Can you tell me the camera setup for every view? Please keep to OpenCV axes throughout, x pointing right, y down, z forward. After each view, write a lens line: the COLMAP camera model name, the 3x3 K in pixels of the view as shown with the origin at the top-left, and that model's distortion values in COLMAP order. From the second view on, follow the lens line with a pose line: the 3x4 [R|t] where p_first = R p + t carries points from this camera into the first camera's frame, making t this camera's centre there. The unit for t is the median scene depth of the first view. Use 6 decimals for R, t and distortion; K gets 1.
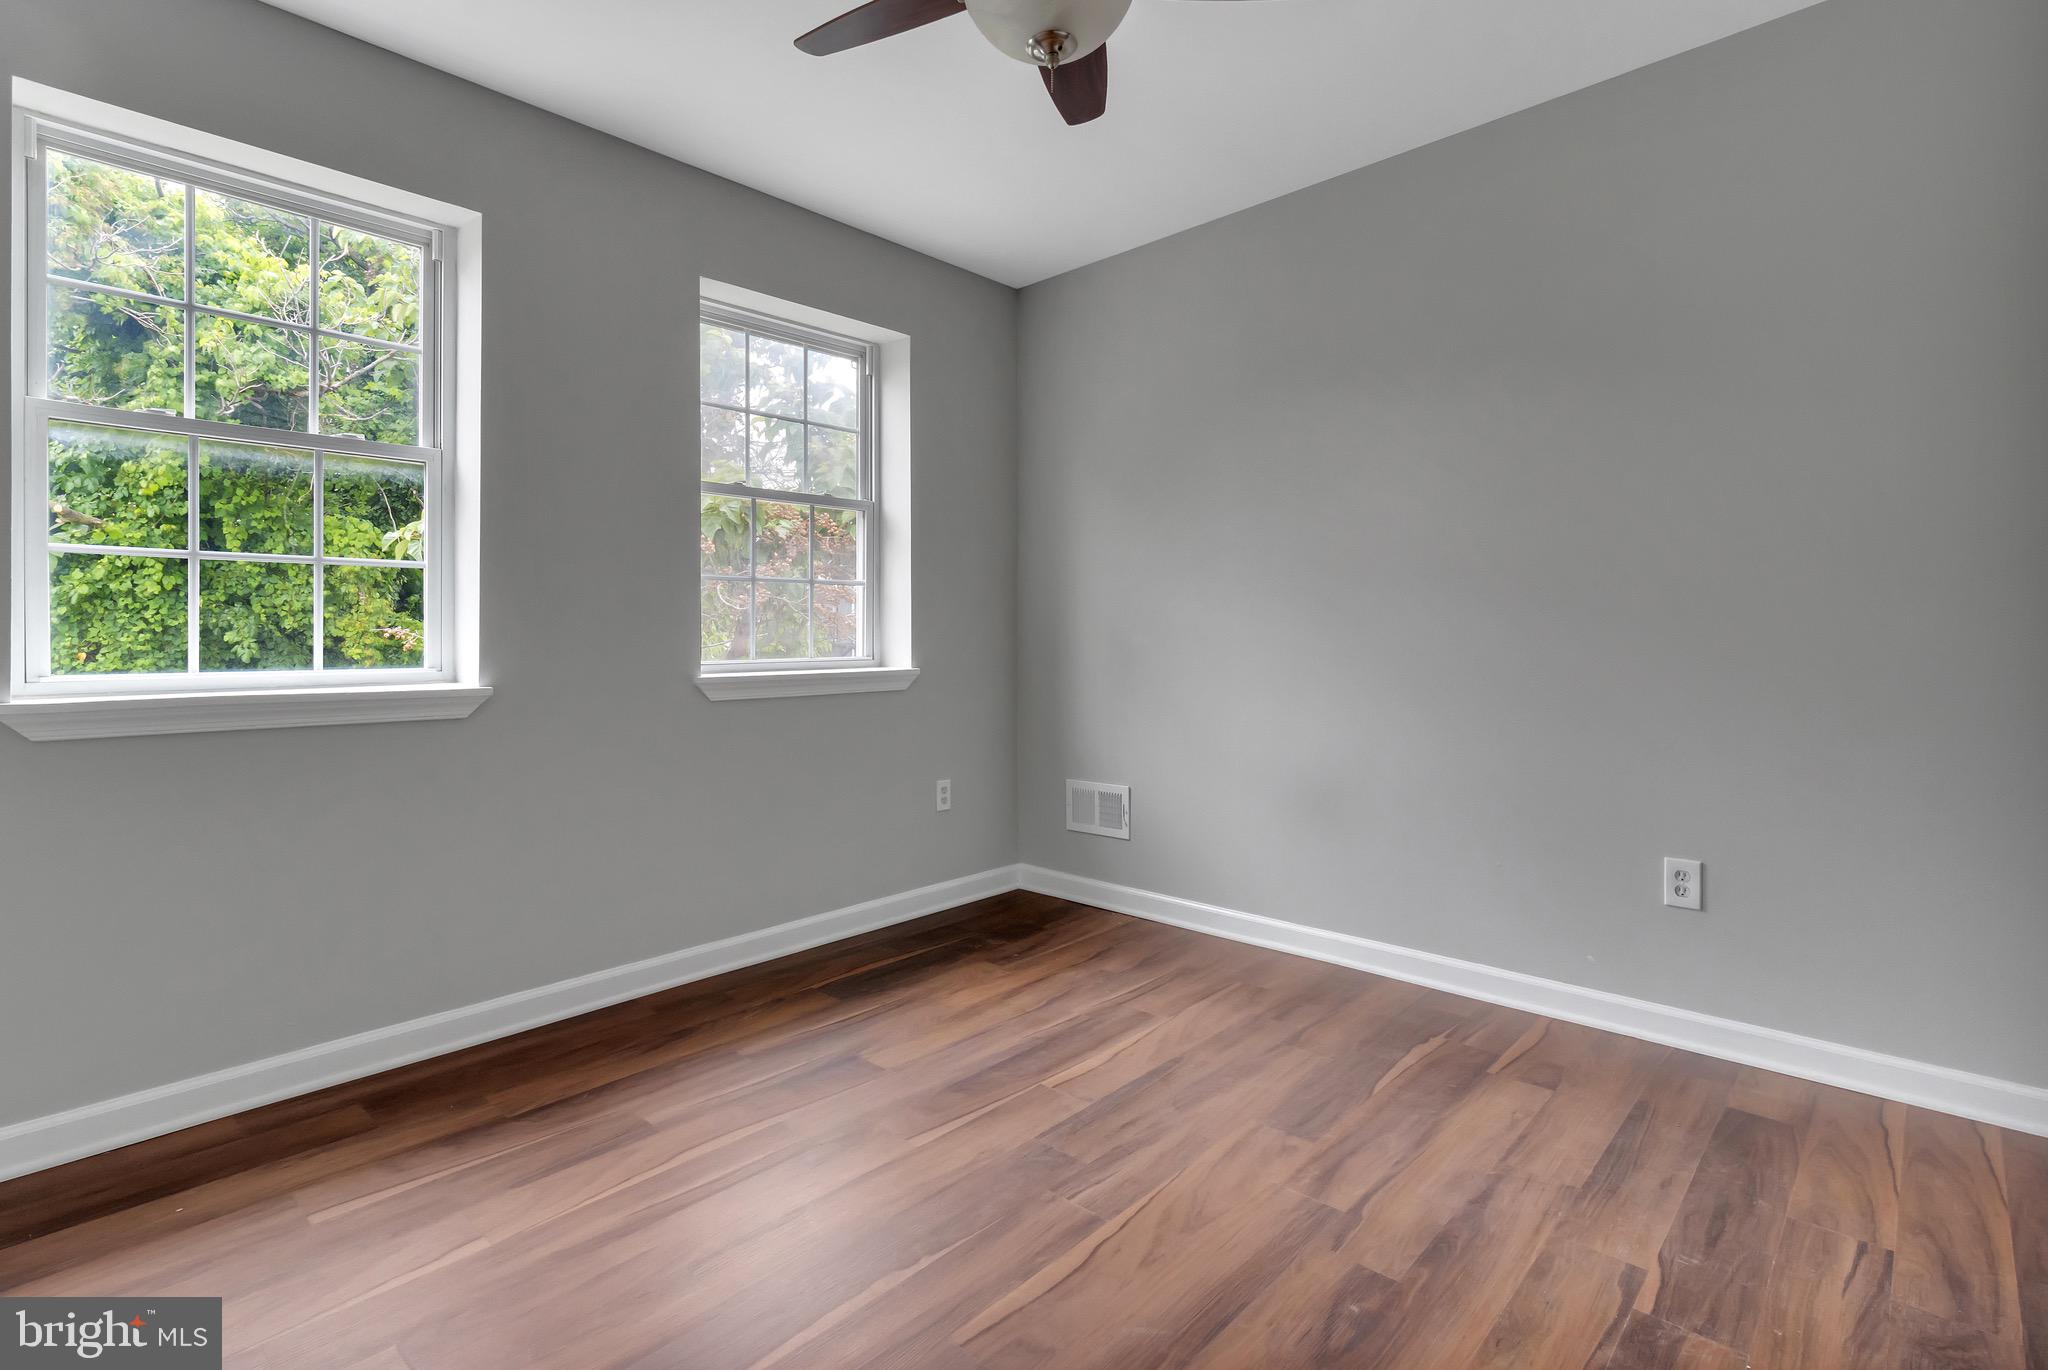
lens RADIAL K [[1001.7, 0, 1048.9], [0, 1001.7, 644.9], [0, 0, 1]] dist [0.000115, -0.000051]
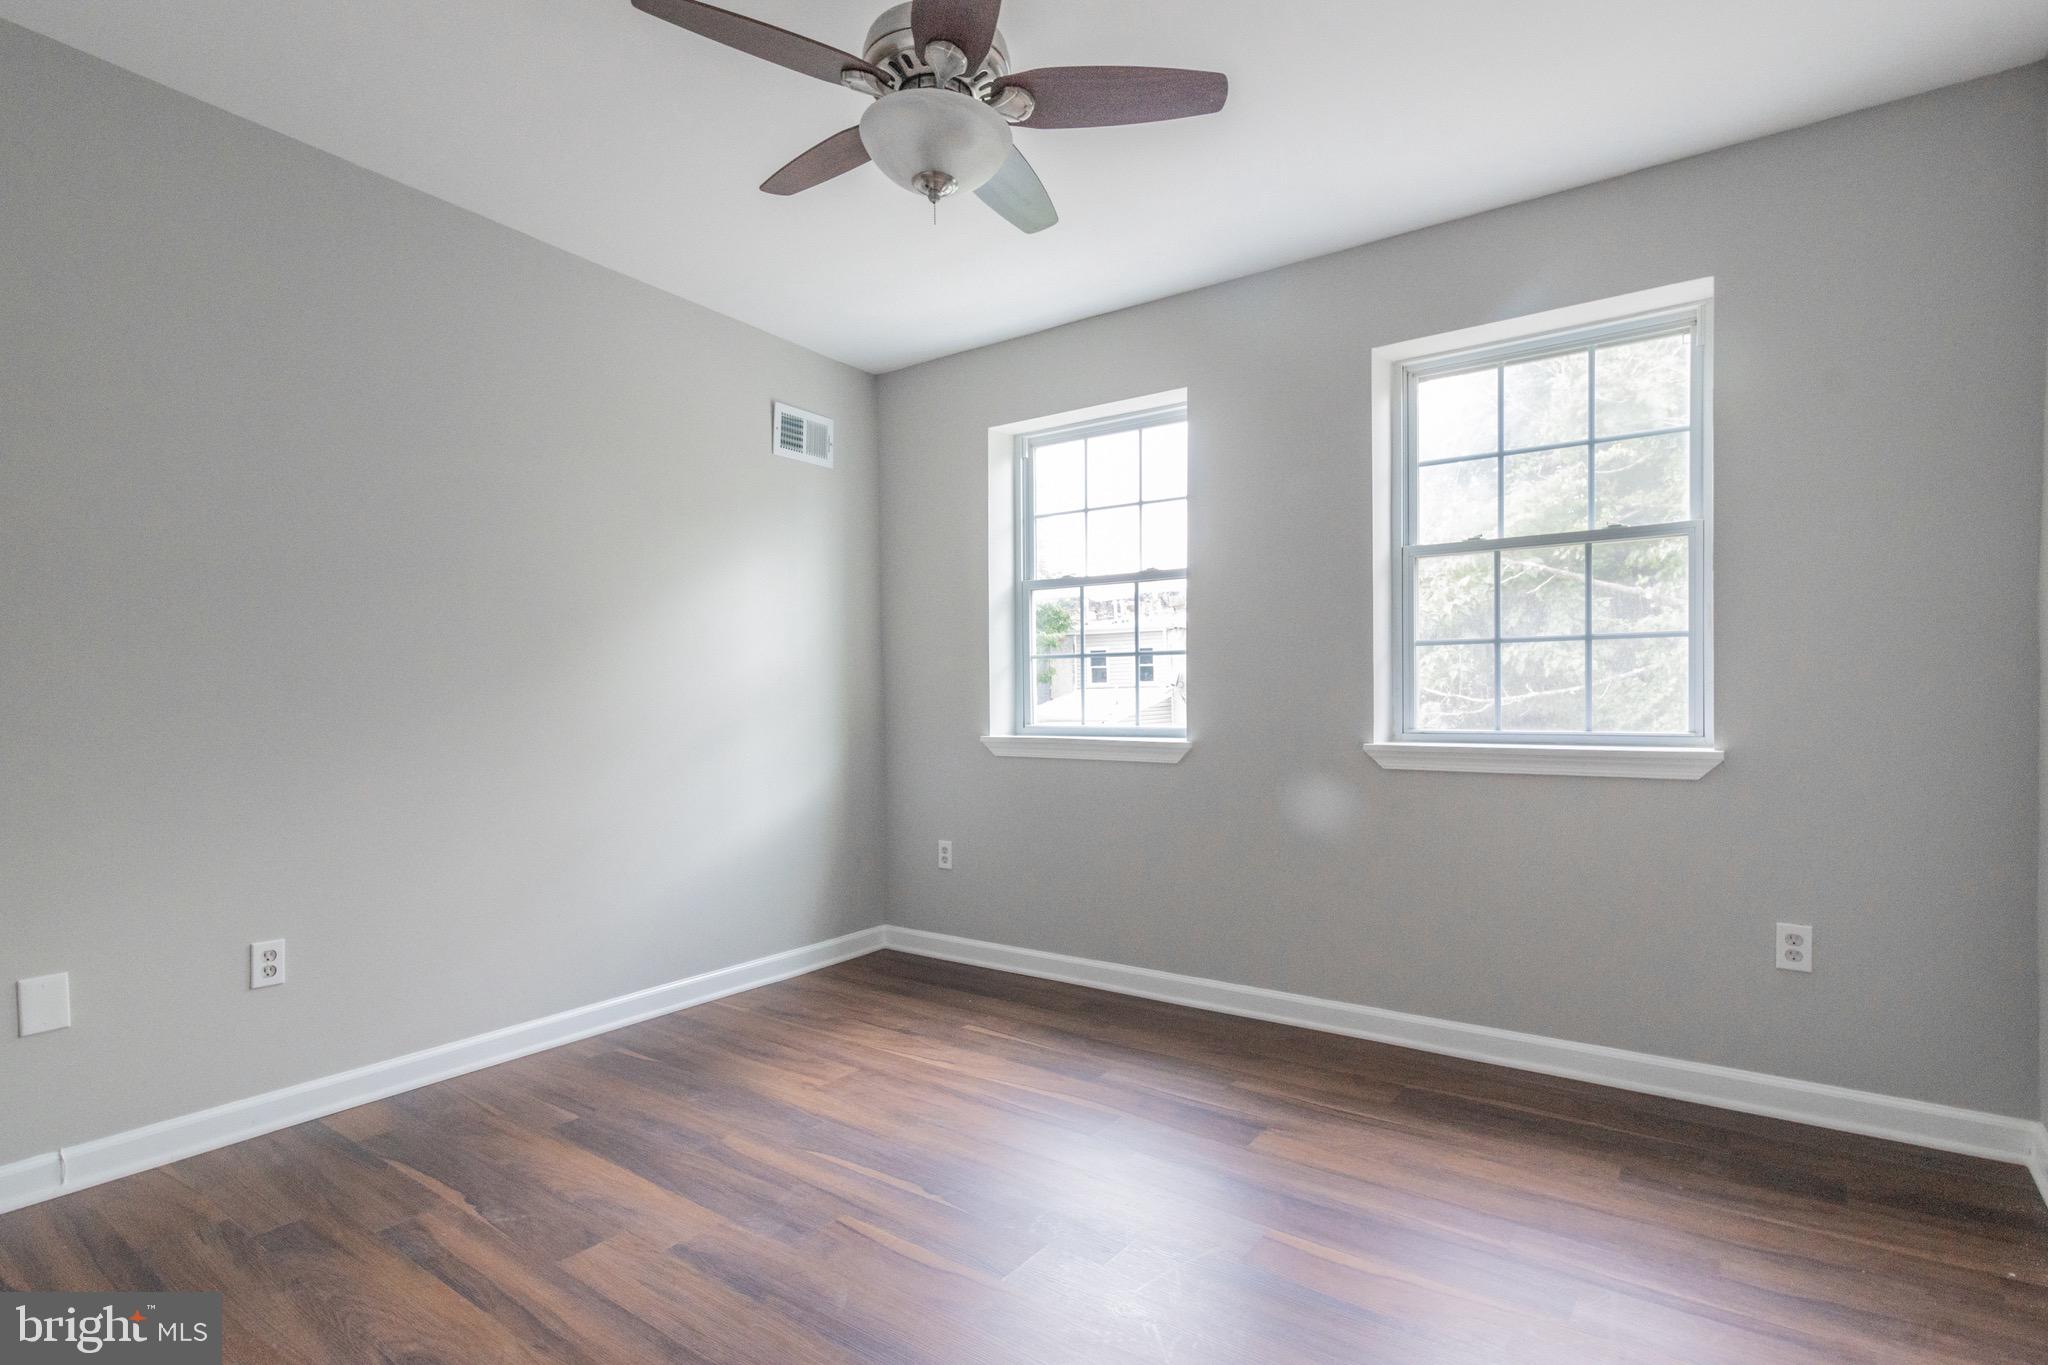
lens RADIAL K [[1002.9, 0, 1023.3], [0, 1002.9, 723.8], [0, 0, 1]] dist [-0.000755, -0.000220]
pose [[0.094627, 0.014238, -0.995411, 0.662653], [-0.016267, 0.999786, 0.012754, 0.006059], [0.995380, 0.014986, 0.094839, 0.584139]]
